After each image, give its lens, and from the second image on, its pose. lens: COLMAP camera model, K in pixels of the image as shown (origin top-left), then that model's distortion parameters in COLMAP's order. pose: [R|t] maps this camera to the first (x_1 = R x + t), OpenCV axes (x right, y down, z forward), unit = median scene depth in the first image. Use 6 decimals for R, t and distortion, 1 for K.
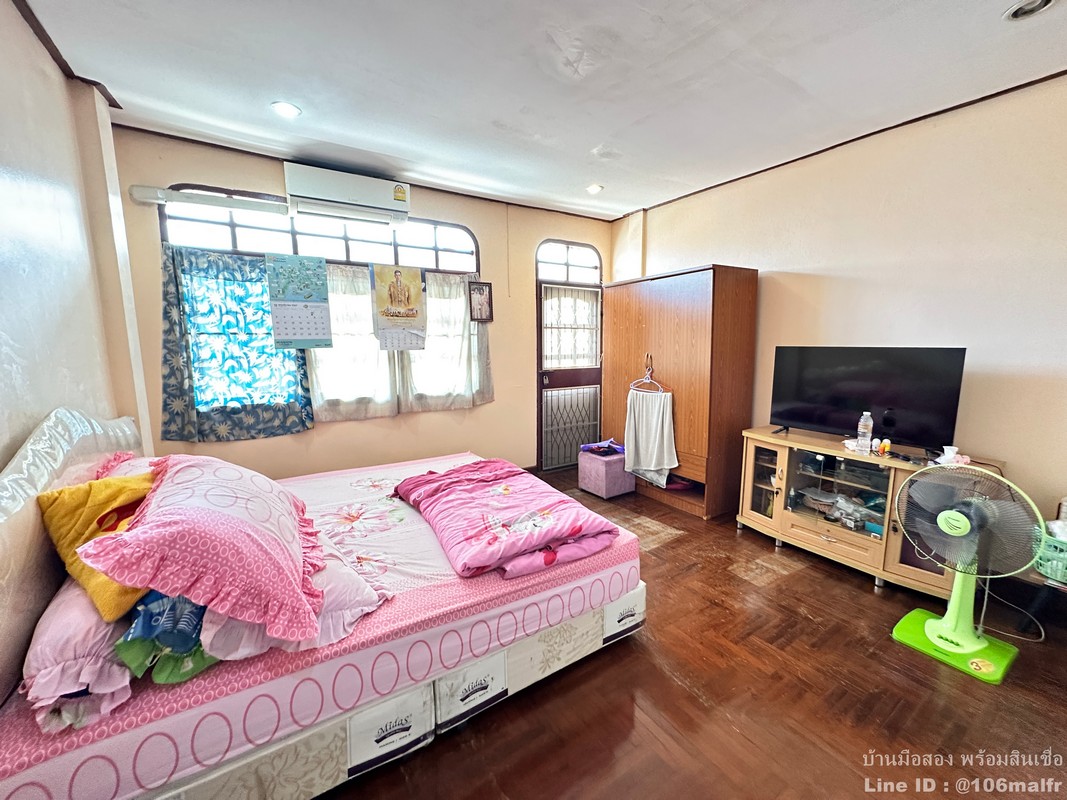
lens RADIAL K [[436.4, 0, 533.5], [0, 436.4, 400.0], [0, 0, 1]] dist [-0.003253, 0.000640]
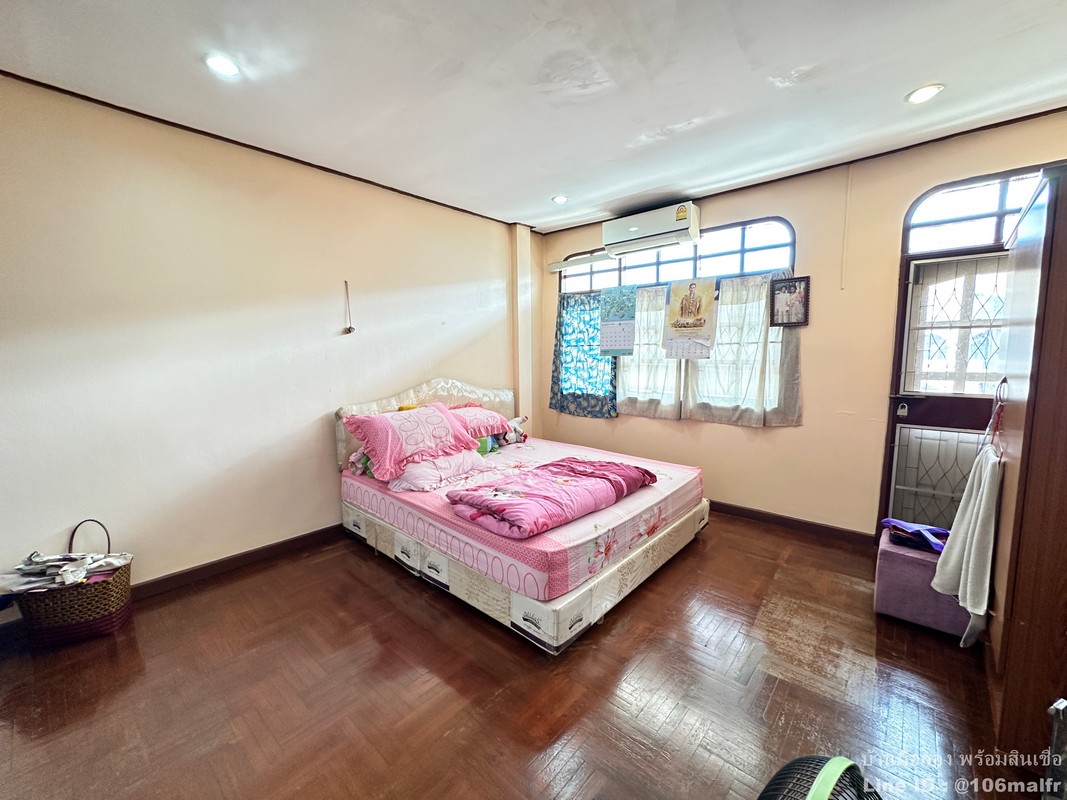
lens RADIAL K [[436.4, 0, 533.5], [0, 436.4, 400.0], [0, 0, 1]] dist [-0.003253, 0.000640]
pose [[0.251212, 0.107011, -0.961999, 0.709201], [-0.127341, 0.988885, 0.076749, -0.056531], [0.959519, 0.103222, 0.262047, 0.431283]]
